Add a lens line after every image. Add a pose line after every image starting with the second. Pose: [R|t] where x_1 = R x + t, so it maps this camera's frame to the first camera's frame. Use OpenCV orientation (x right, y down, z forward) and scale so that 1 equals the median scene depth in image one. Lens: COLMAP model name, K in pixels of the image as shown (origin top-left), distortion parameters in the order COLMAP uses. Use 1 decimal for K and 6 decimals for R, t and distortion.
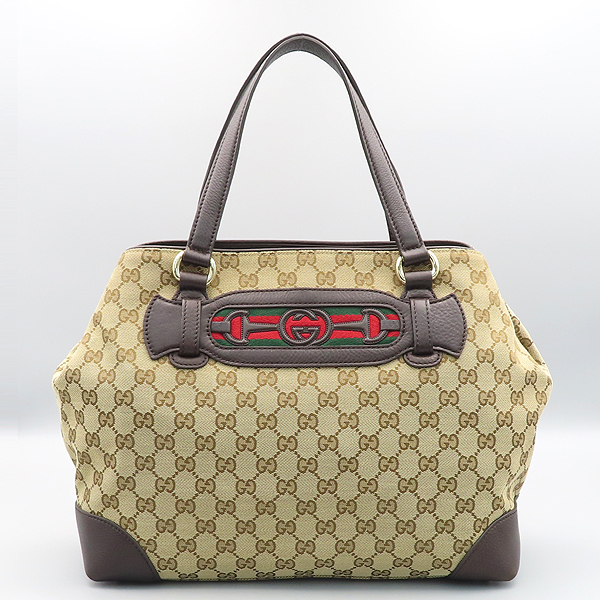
lens RADIAL K [[1711.6, 0, 300.8], [0, 1711.6, 299.8], [0, 0, 1]] dist [0.008952, 0.000000]
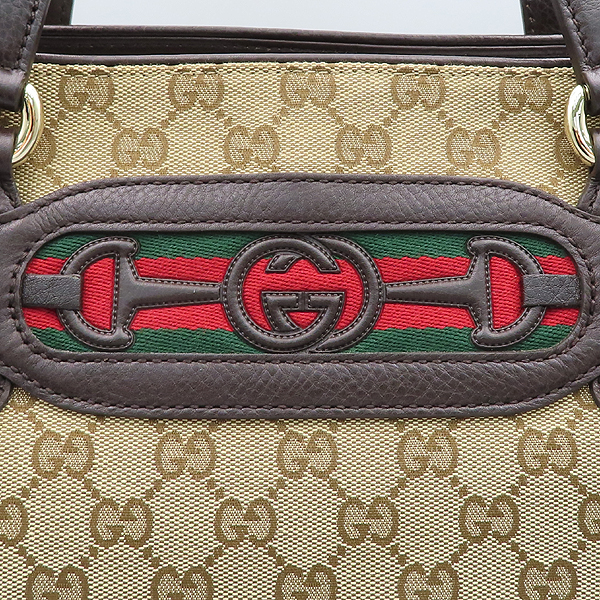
lens RADIAL K [[1711.6, 0, 296.5], [0, 1711.6, 300.2], [0, 0, 1]] dist [0.008952, 0.000000]
pose [[0.999869, 0.014450, 0.007349, -0.001035], [-0.015309, 0.990755, 0.134795, -0.028433], [-0.005334, -0.134890, 0.990846, 0.662753]]
